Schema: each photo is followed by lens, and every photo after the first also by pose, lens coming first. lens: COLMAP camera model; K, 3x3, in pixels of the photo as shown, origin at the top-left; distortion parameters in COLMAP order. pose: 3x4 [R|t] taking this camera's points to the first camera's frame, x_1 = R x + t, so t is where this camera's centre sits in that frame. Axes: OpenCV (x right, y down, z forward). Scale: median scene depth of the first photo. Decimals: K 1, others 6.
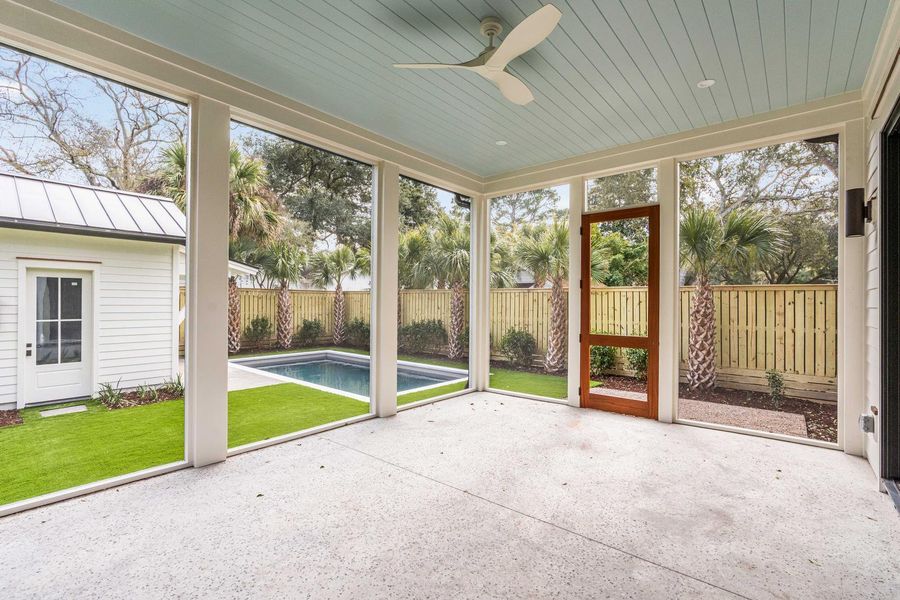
lens RADIAL K [[413.0, 0, 454.0], [0, 413.0, 300.2], [0, 0, 1]] dist [-0.004802, 0.003787]
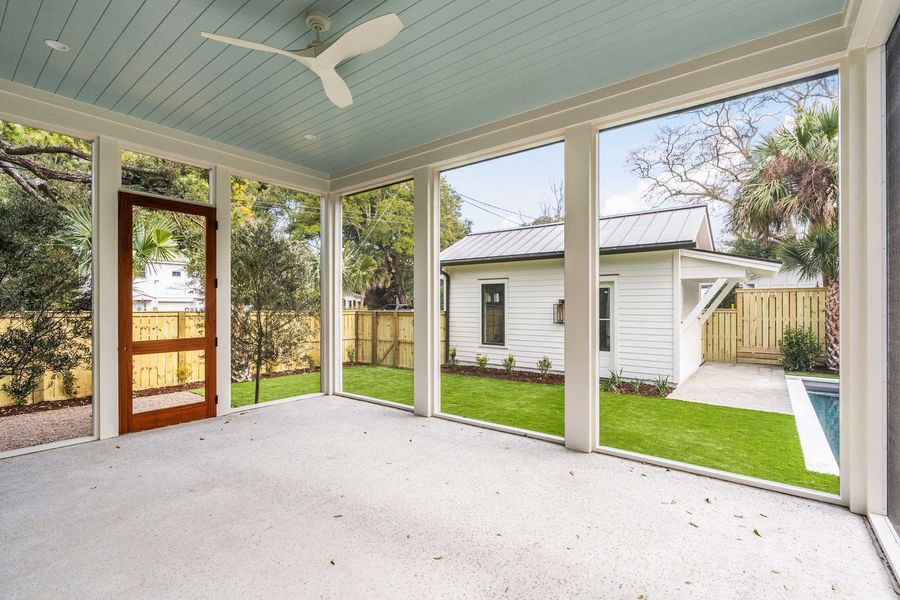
lens RADIAL K [[413.0, 0, 452.2], [0, 413.0, 300.5], [0, 0, 1]] dist [-0.004802, 0.003787]
pose [[0.033389, -0.016147, -0.999312, 0.494486], [0.005998, 0.999855, -0.015955, 0.007589], [0.999424, -0.005461, 0.033481, 0.594352]]
